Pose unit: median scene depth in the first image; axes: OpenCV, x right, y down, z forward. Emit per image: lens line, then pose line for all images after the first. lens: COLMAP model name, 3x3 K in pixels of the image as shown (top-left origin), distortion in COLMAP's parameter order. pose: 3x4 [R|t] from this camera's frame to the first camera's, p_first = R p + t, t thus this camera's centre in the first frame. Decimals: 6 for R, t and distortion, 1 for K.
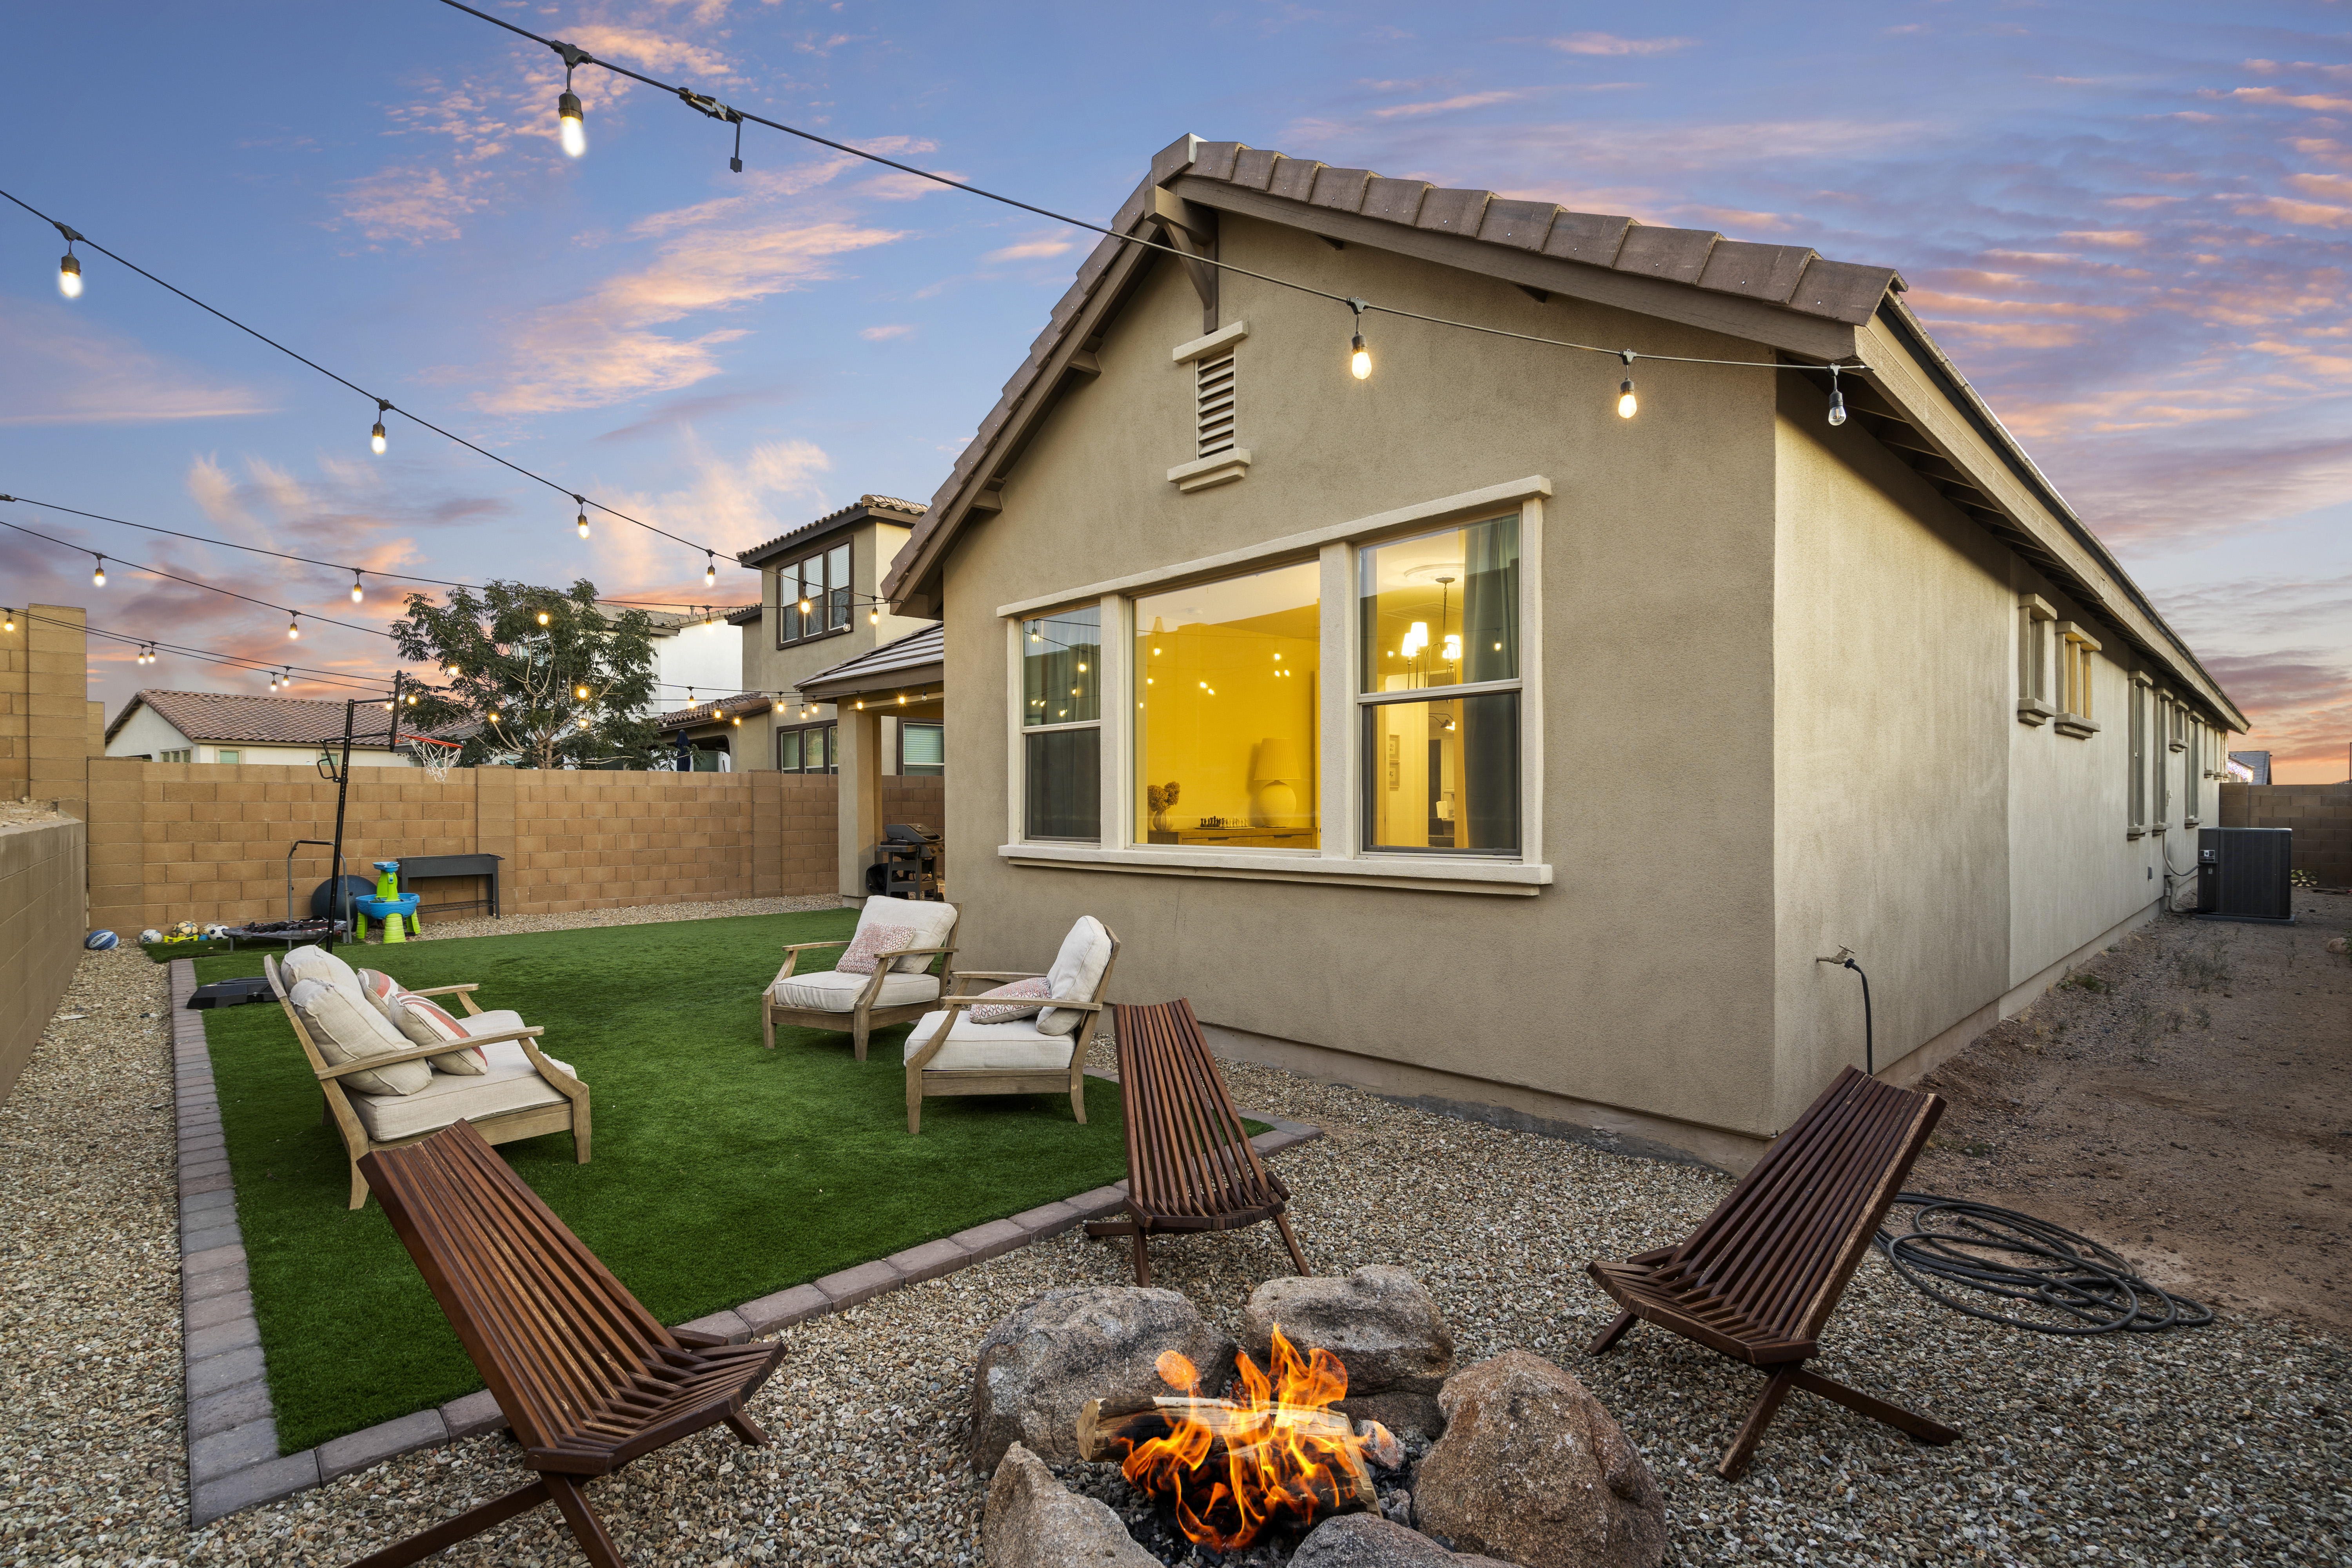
lens RADIAL K [[1076.1, 0, 1170.7], [0, 1076.1, 802.2], [0, 0, 1]] dist [-0.000350, -0.000019]
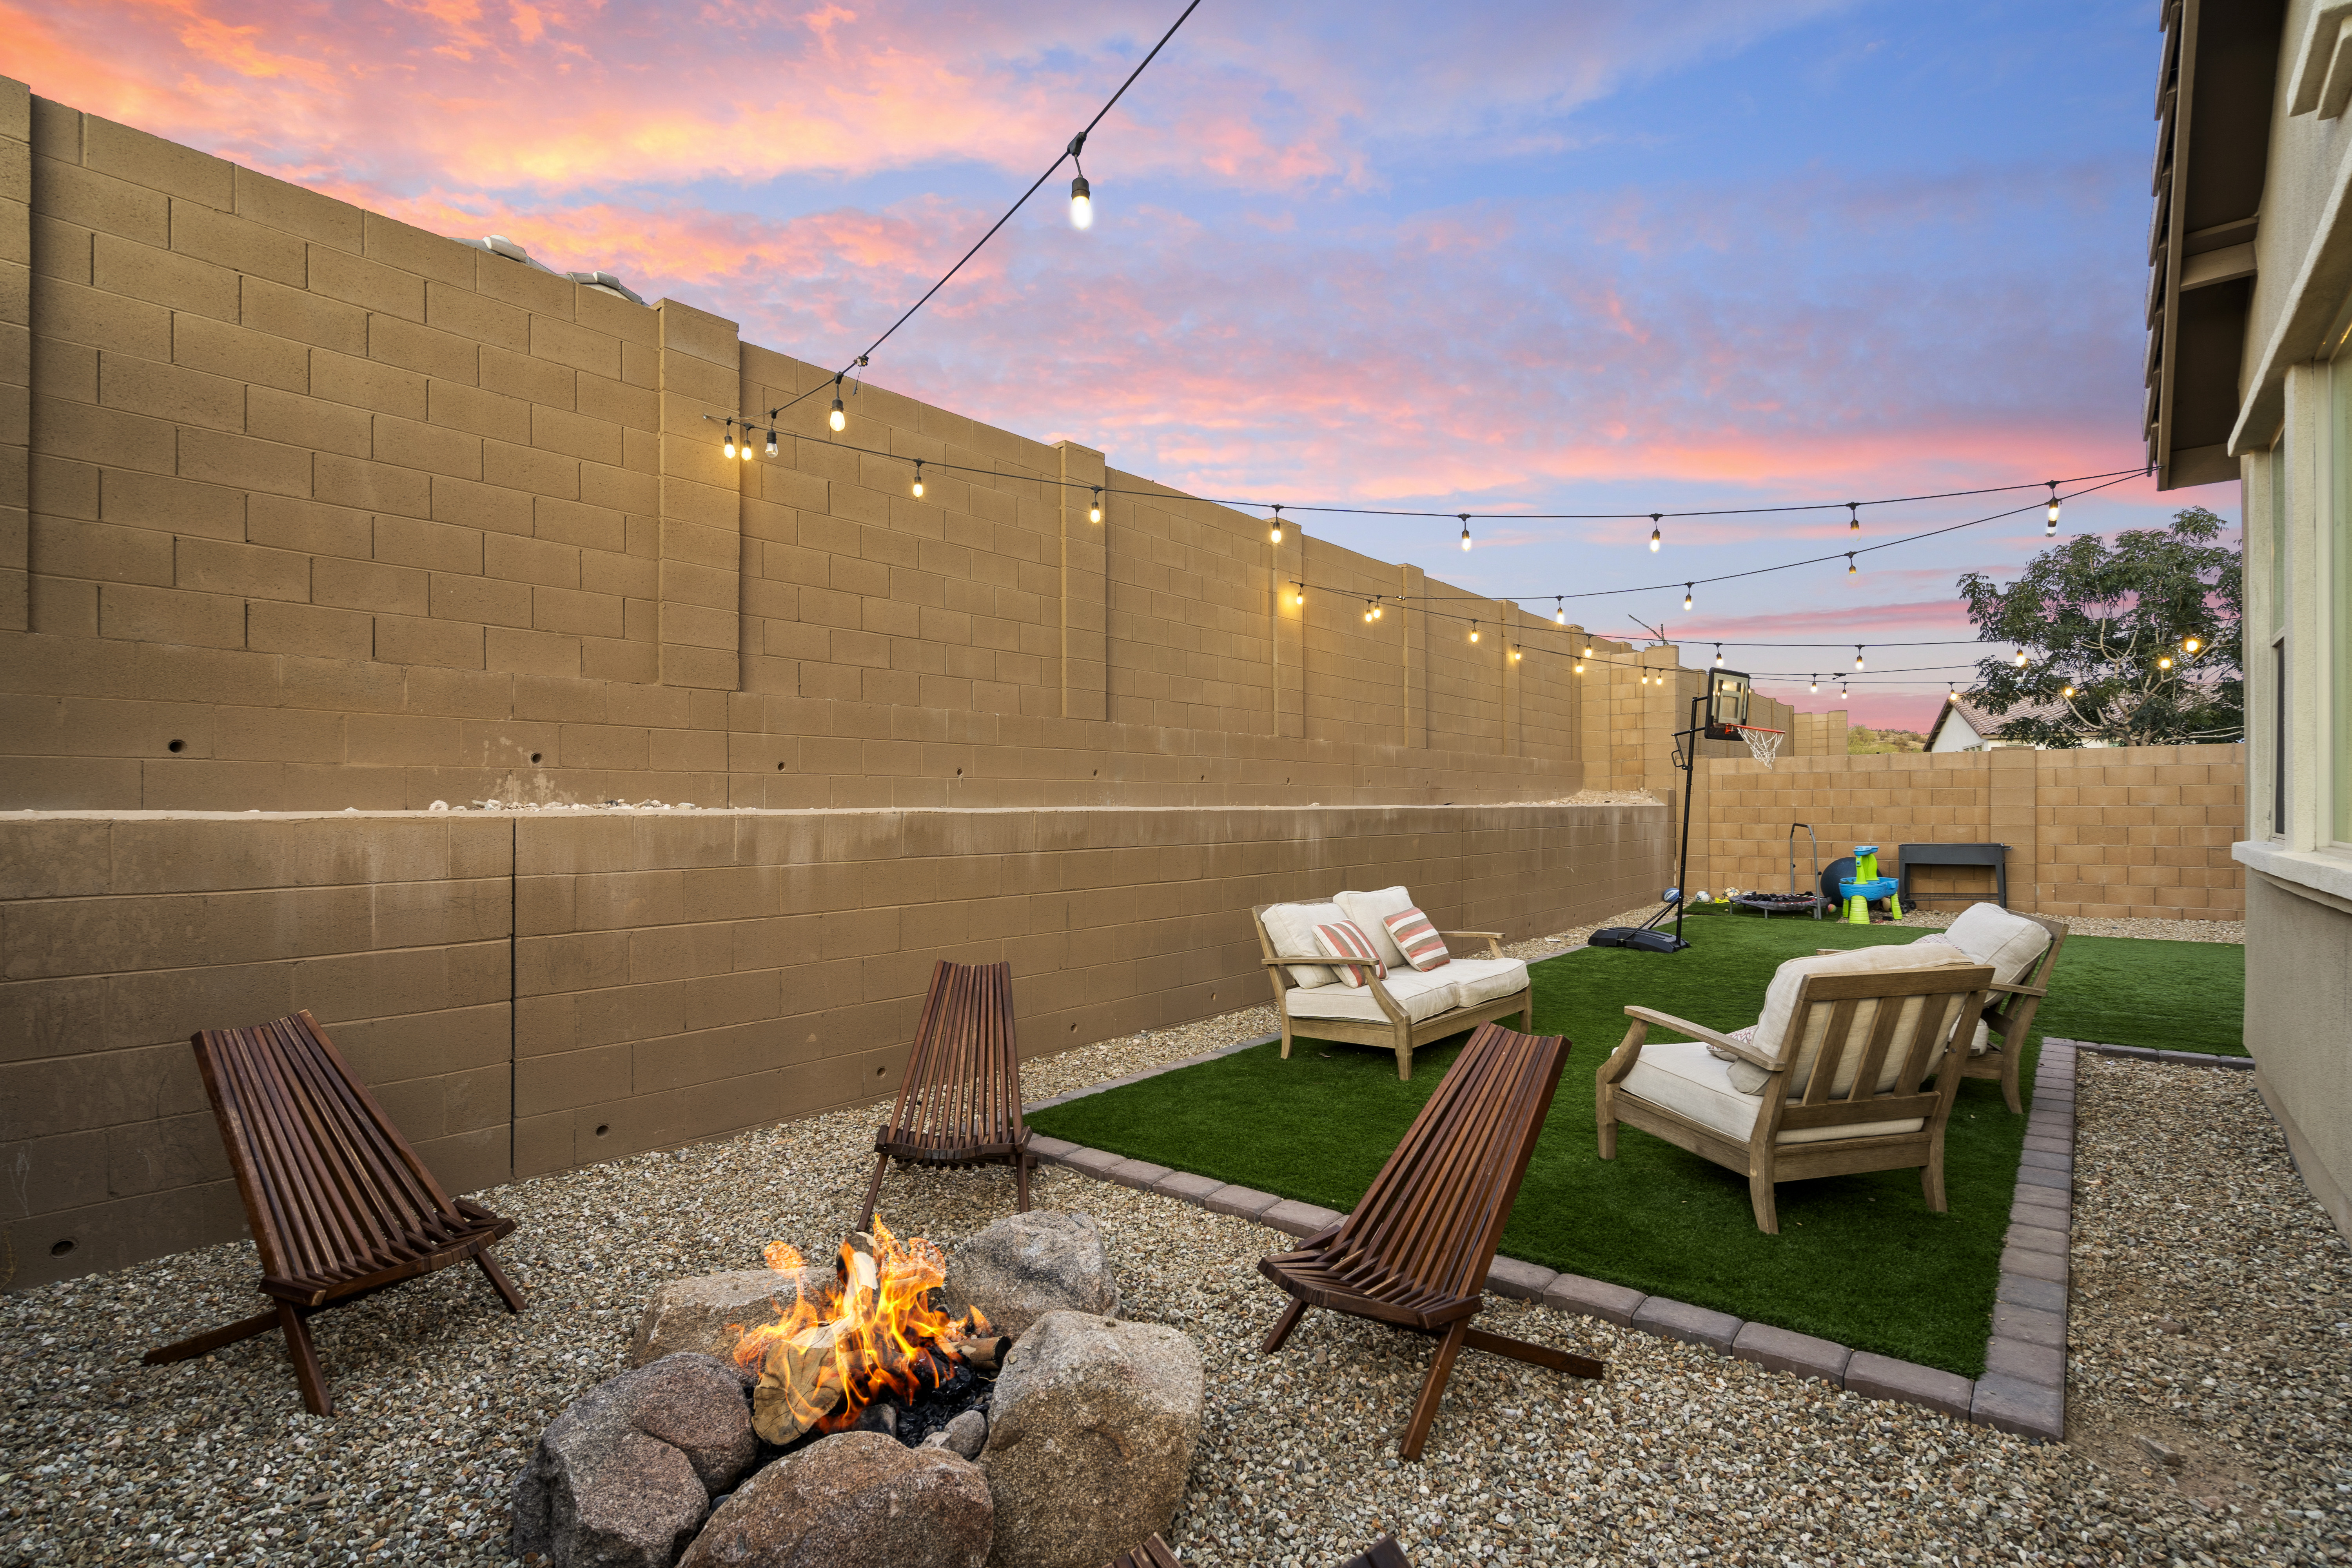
lens RADIAL K [[1076.1, 0, 1171.5], [0, 1076.1, 796.0], [0, 0, 1]] dist [-0.000350, -0.000019]
pose [[0.125748, -0.006676, -0.992040, 0.187979], [0.007009, 0.999958, -0.005841, 0.007810], [0.992037, -0.006219, 0.125790, 0.183556]]
